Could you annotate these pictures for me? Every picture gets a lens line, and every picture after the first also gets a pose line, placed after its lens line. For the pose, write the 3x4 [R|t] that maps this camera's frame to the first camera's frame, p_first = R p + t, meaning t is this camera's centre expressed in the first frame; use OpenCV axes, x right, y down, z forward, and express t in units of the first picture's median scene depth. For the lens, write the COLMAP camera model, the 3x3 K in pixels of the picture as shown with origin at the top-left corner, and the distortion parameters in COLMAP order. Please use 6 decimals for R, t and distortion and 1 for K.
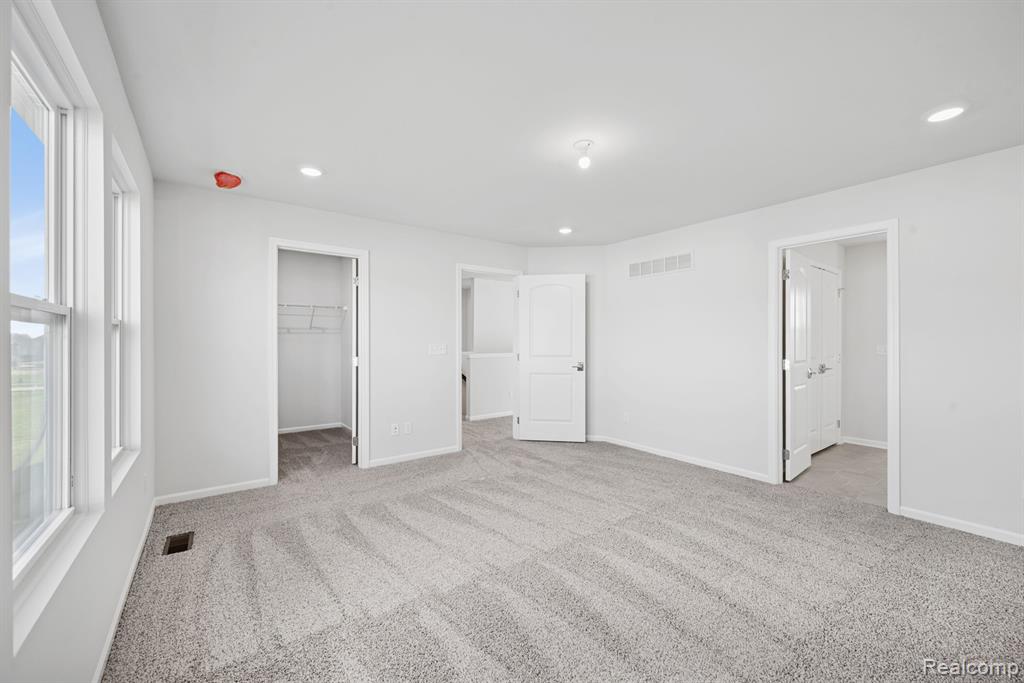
lens RADIAL K [[401.9, 0, 510.7], [0, 401.9, 342.4], [0, 0, 1]] dist [-0.001272, -0.000352]
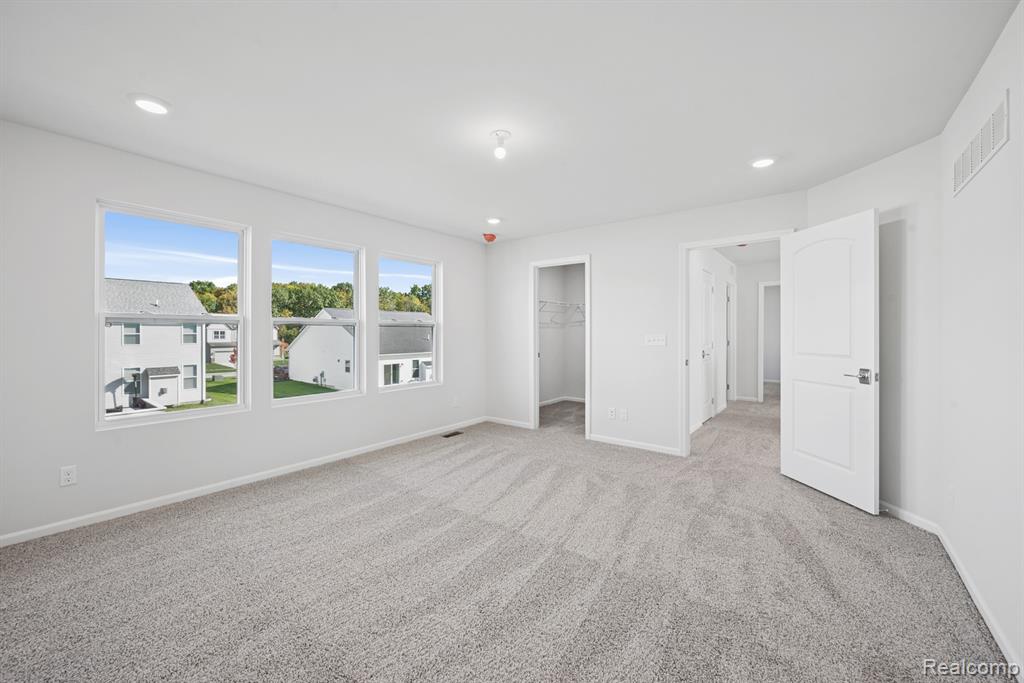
lens RADIAL K [[409.0, 0, 513.7], [0, 409.0, 332.2], [0, 0, 1]] dist [-0.002049, -0.000262]
pose [[0.273053, 0.001792, -0.961997, 0.784737], [-0.002021, 0.999997, 0.001289, 0.001037], [0.961997, 0.001593, 0.273056, 0.504133]]
